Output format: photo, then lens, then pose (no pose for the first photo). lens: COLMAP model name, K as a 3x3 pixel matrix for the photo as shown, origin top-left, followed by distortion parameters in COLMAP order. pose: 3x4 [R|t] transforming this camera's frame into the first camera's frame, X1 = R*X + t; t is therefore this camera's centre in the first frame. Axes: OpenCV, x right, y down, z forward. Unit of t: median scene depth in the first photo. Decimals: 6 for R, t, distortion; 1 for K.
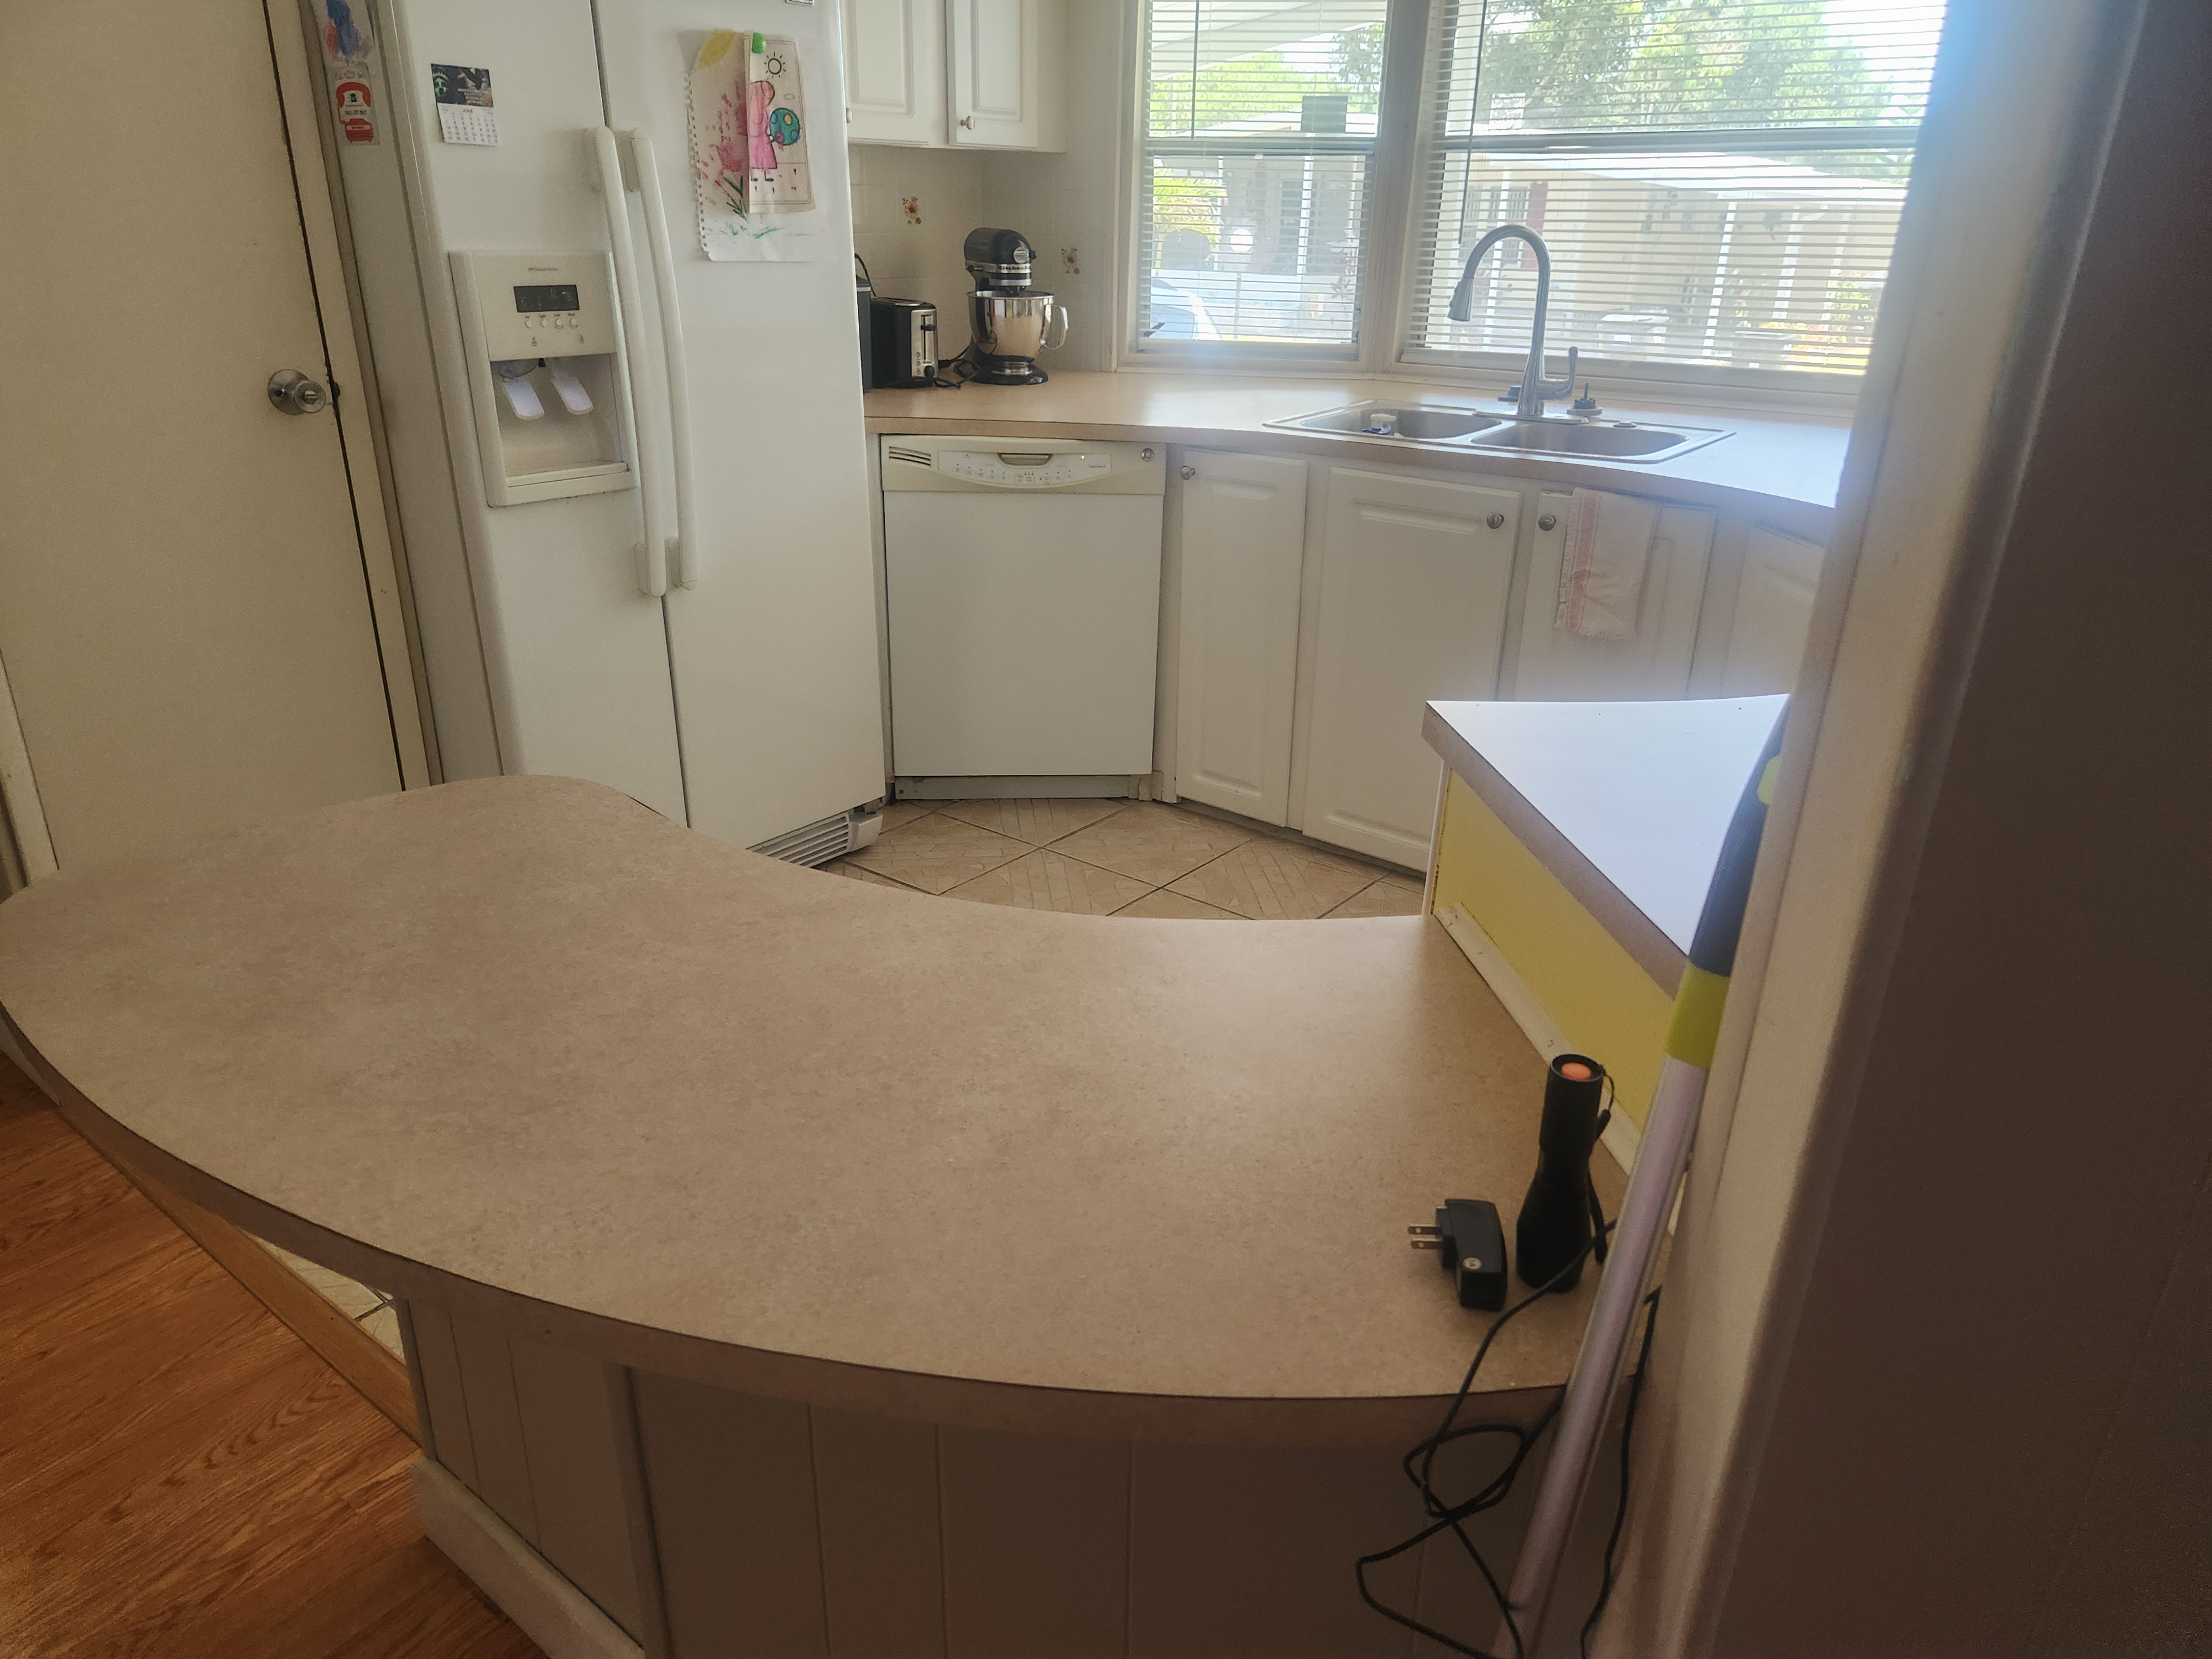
lens RADIAL K [[1488.7, 0, 1101.7], [0, 1488.7, 839.0], [0, 0, 1]] dist [0.065026, -0.057607]
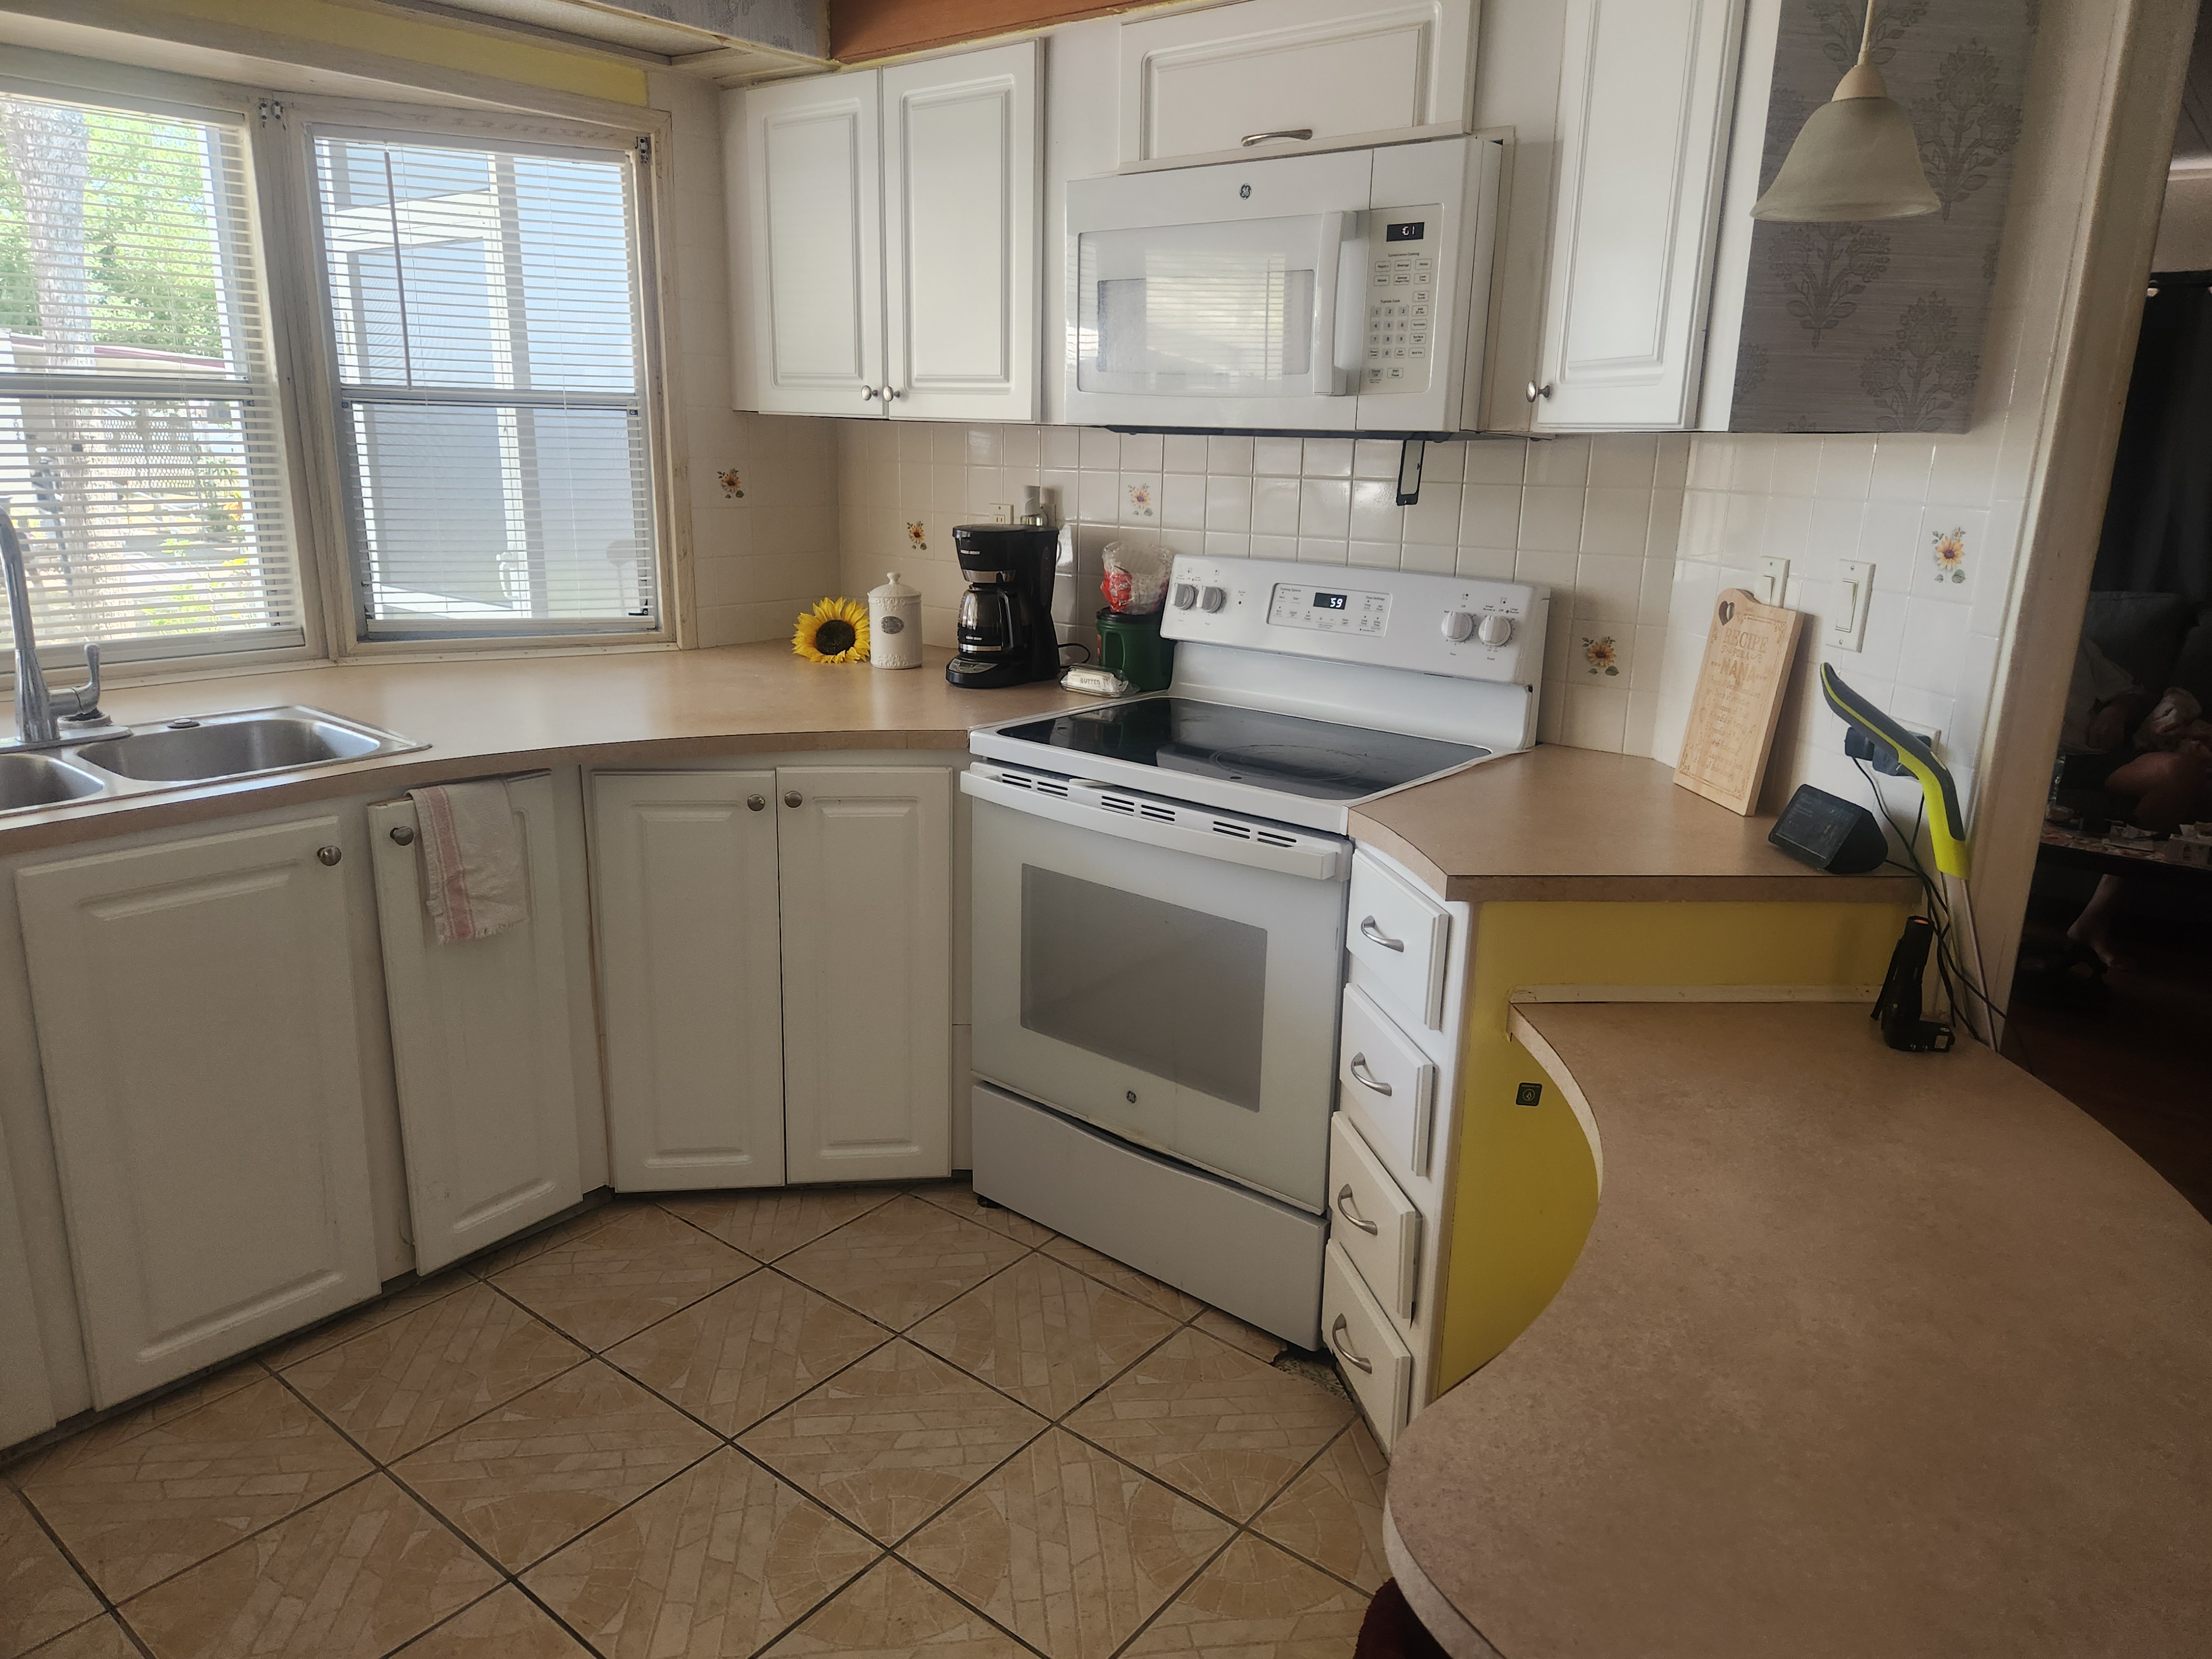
lens RADIAL K [[1488.7, 0, 1110.3], [0, 1488.7, 838.7], [0, 0, 1]] dist [0.065026, -0.057607]
pose [[-0.010035, -0.276882, 0.960852, -0.440367], [0.368283, 0.892332, 0.260983, -0.239871], [-0.929660, 0.356484, 0.093016, 0.466167]]
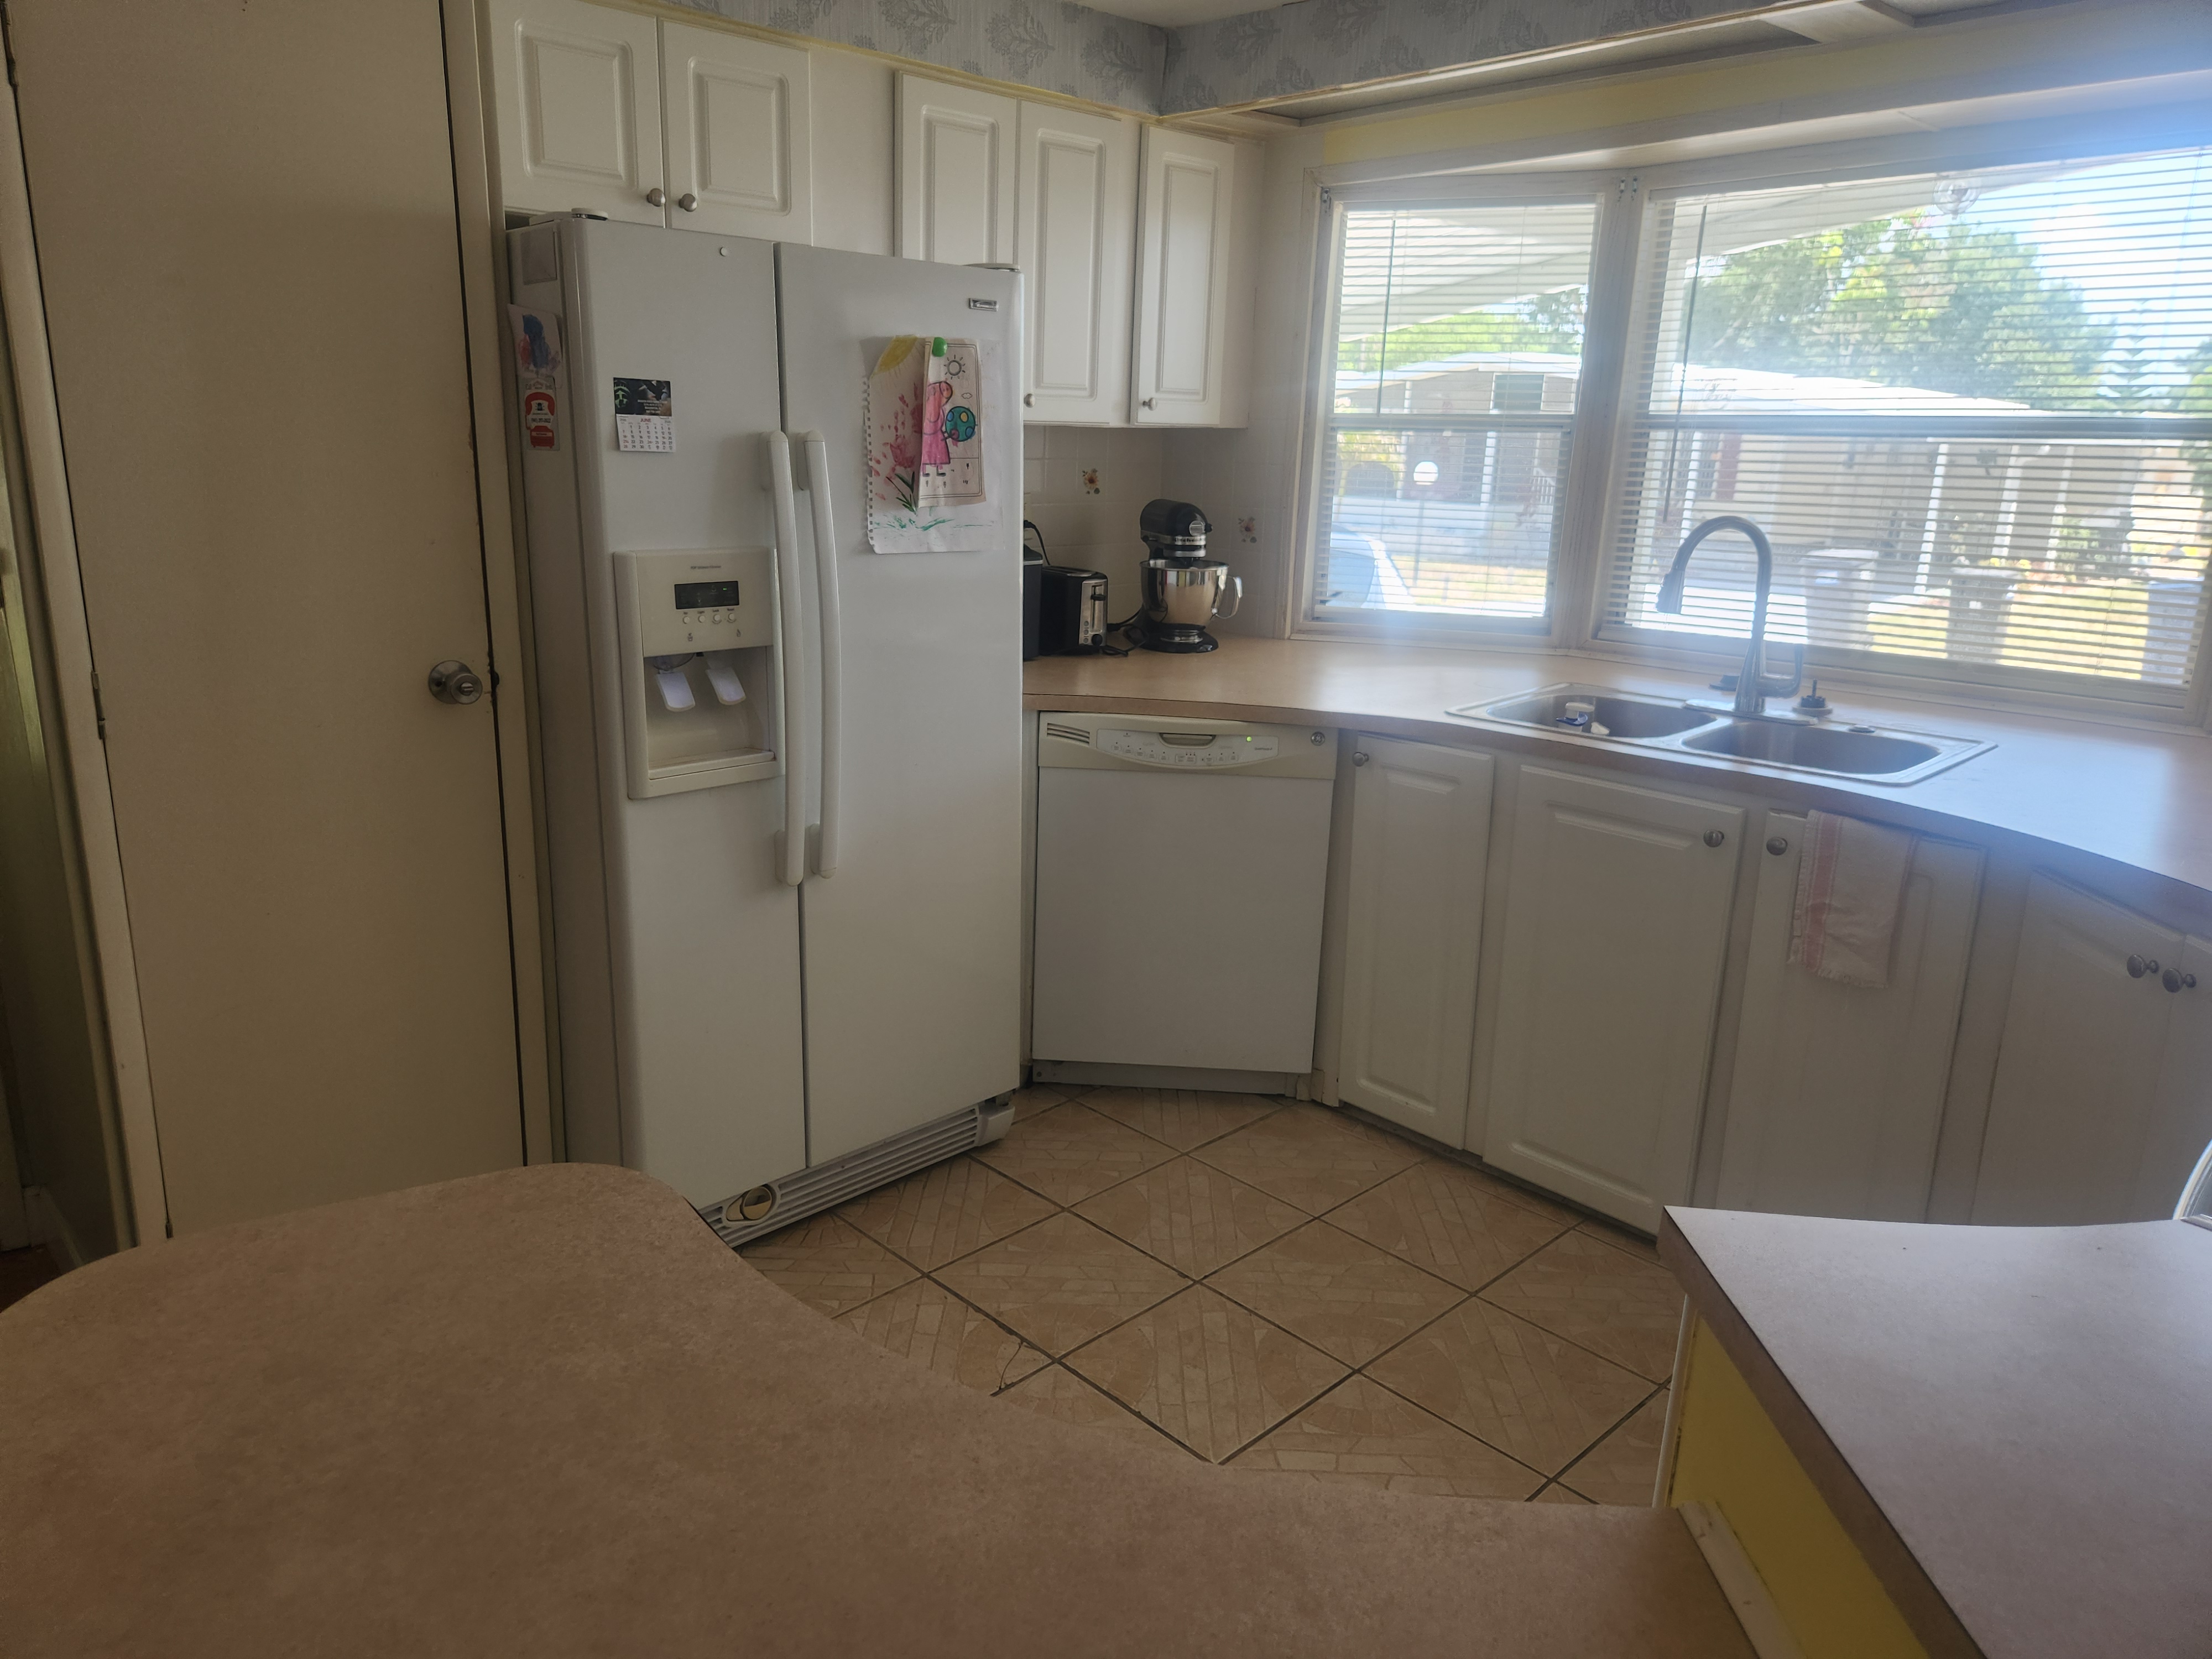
lens RADIAL K [[1488.7, 0, 1067.8], [0, 1488.7, 809.4], [0, 0, 1]] dist [0.065026, -0.057607]
pose [[0.989807, 0.041237, -0.136311, 0.004157], [-0.061475, 0.987108, -0.147776, -0.064252], [0.128460, 0.154649, 0.979582, 0.066047]]
